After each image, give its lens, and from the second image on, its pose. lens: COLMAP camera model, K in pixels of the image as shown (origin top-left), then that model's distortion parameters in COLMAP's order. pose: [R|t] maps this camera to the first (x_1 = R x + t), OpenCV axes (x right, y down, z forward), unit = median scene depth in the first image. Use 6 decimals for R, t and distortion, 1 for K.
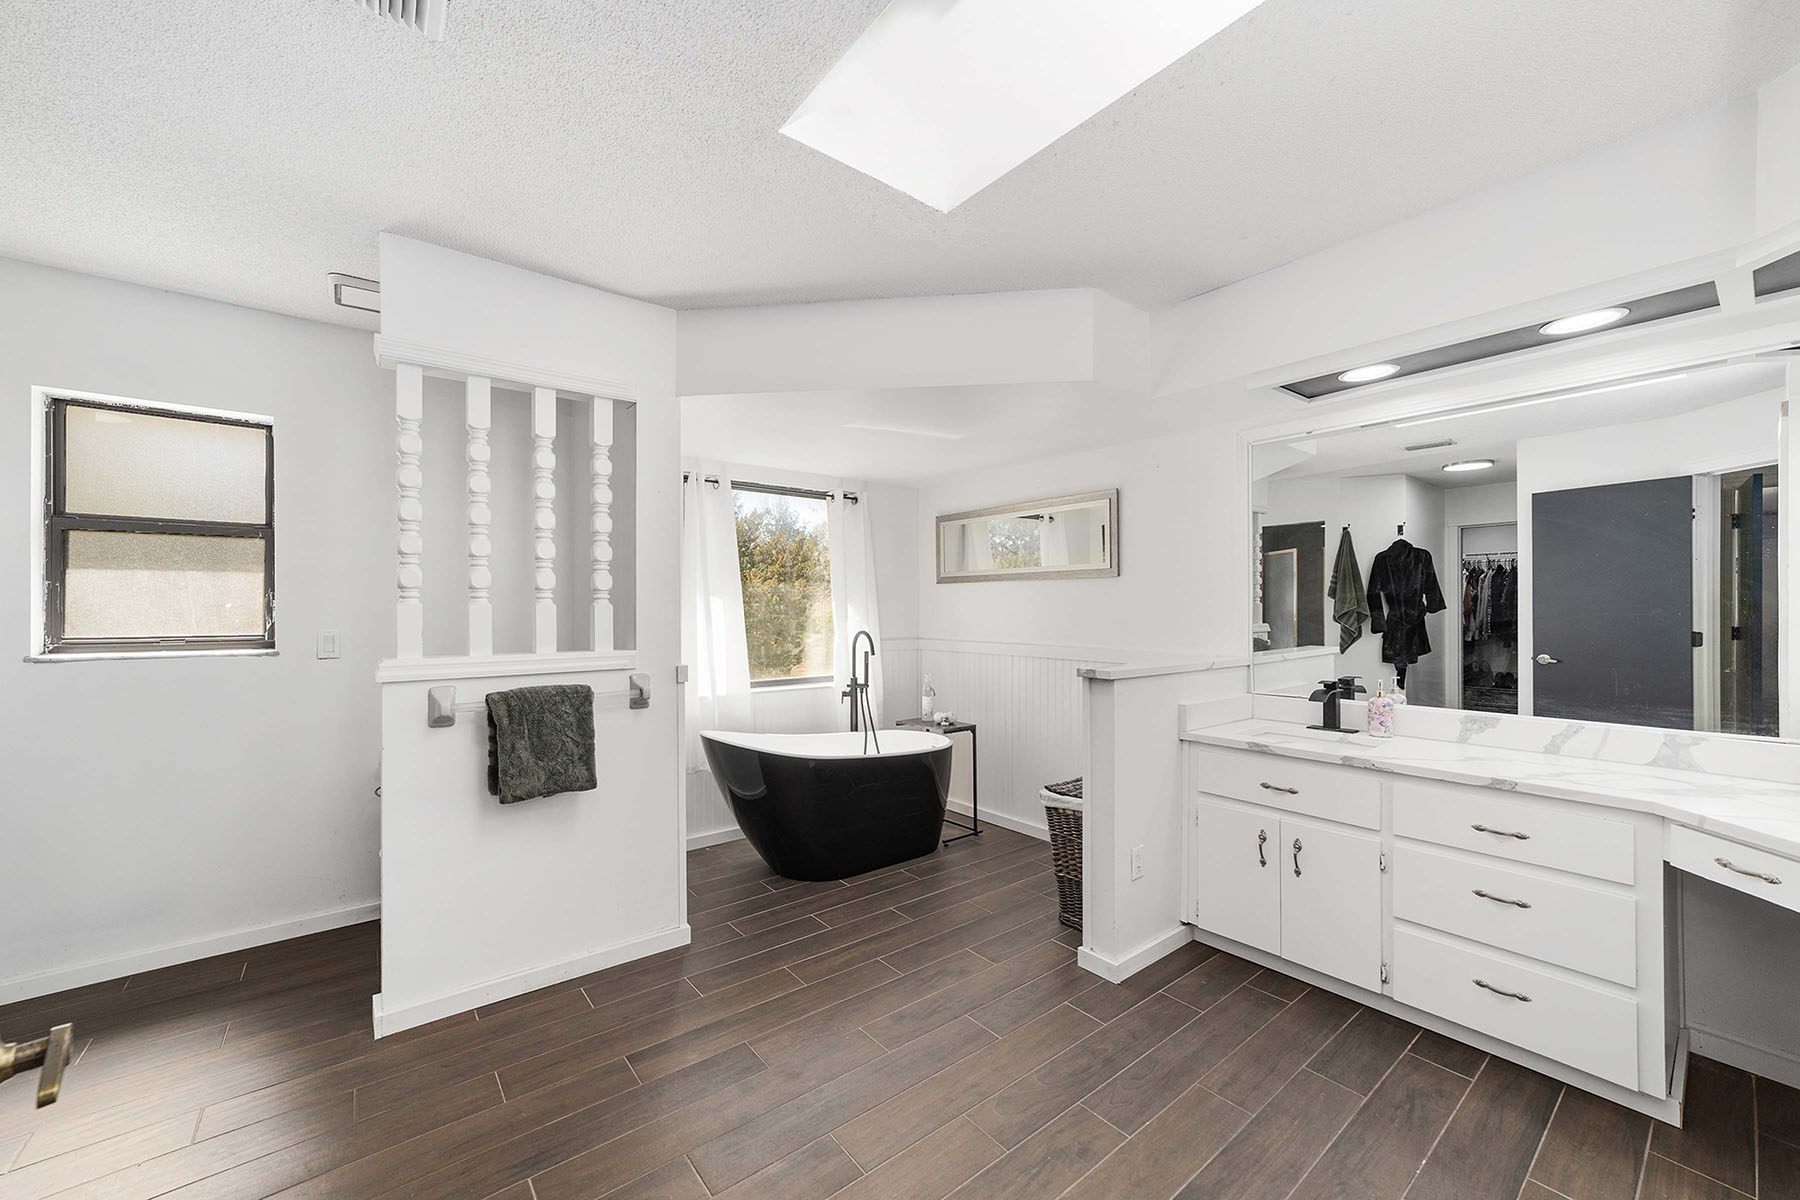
lens RADIAL K [[694.2, 0, 899.5], [0, 694.2, 604.8], [0, 0, 1]] dist [-0.000986, 0.001866]
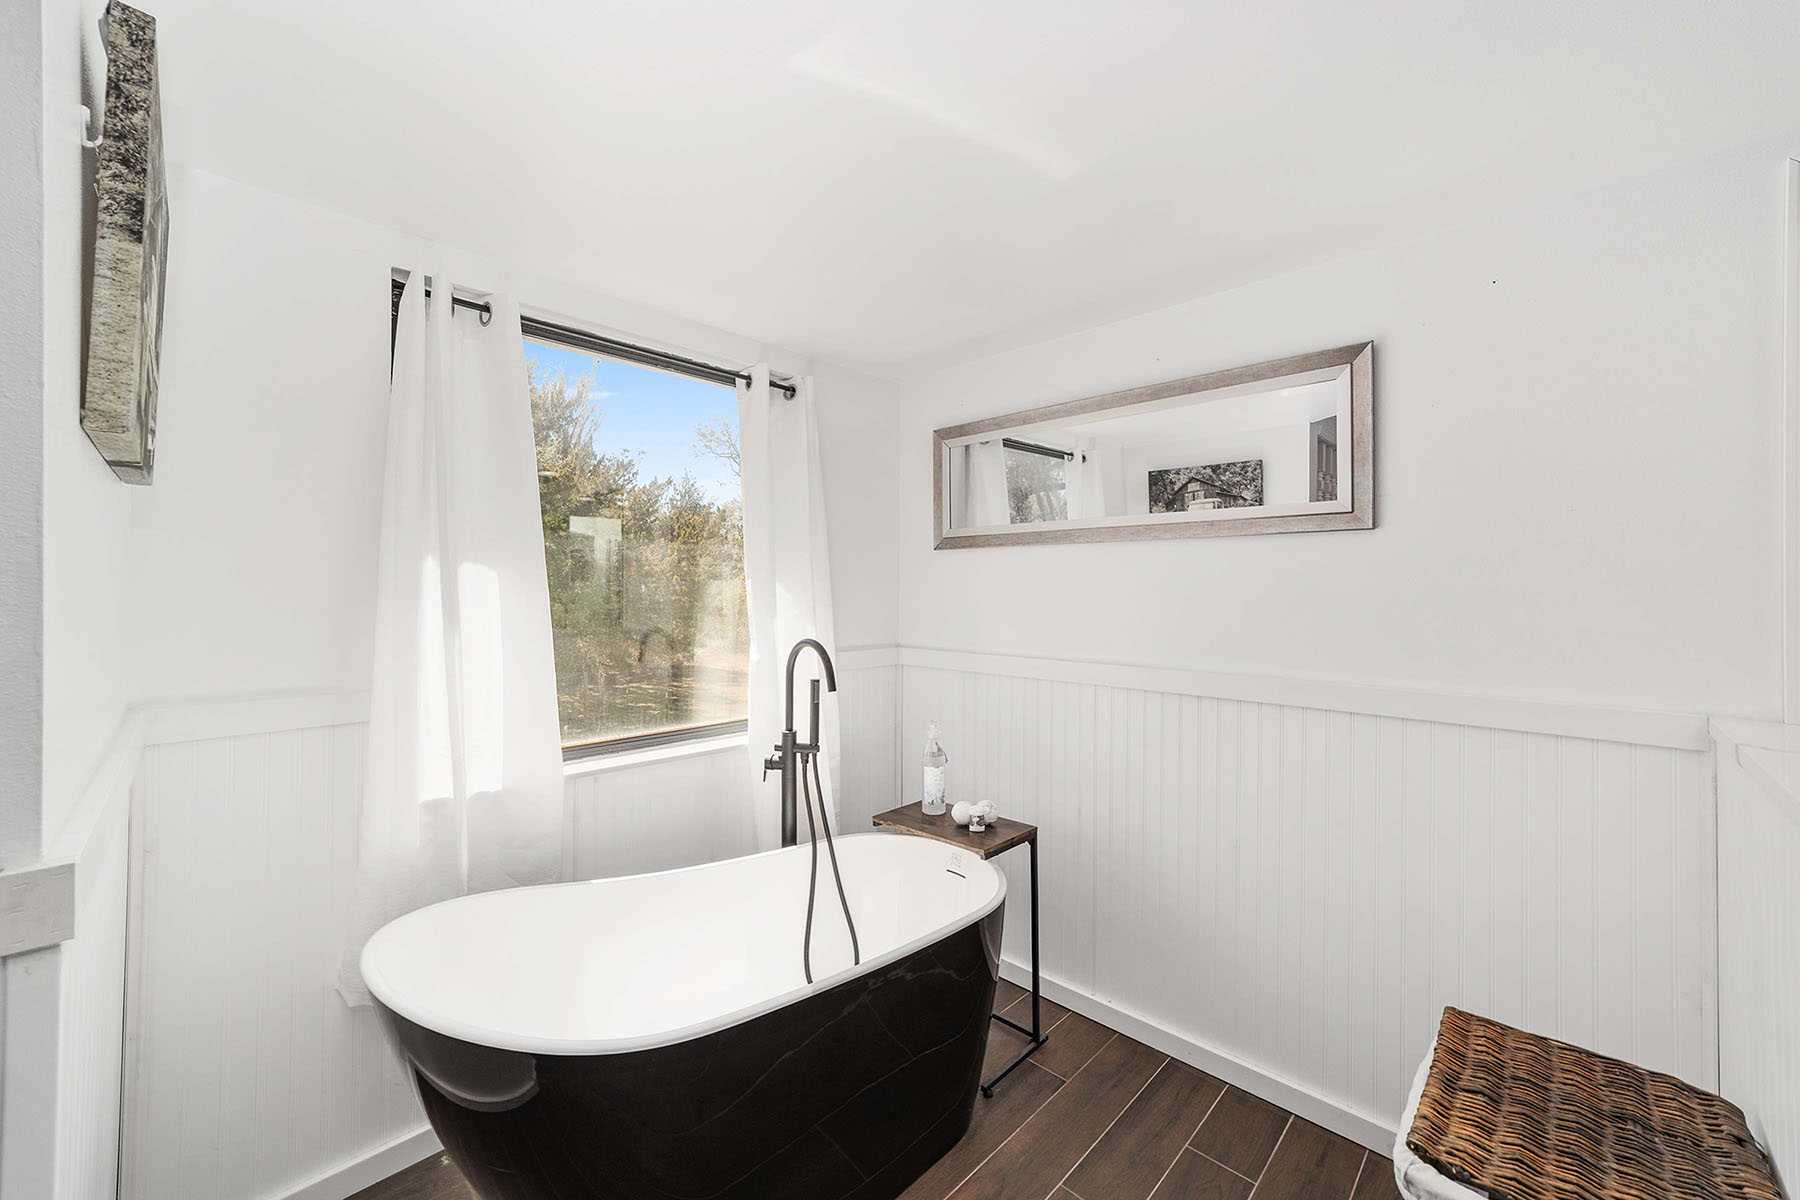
lens RADIAL K [[694.2, 0, 902.0], [0, 694.2, 586.4], [0, 0, 1]] dist [-0.000986, 0.001866]
pose [[0.991335, 0.009898, 0.130984, -0.051128], [-0.009782, 0.999951, -0.001525, 0.000589], [-0.130993, 0.000231, 0.991383, 0.489583]]
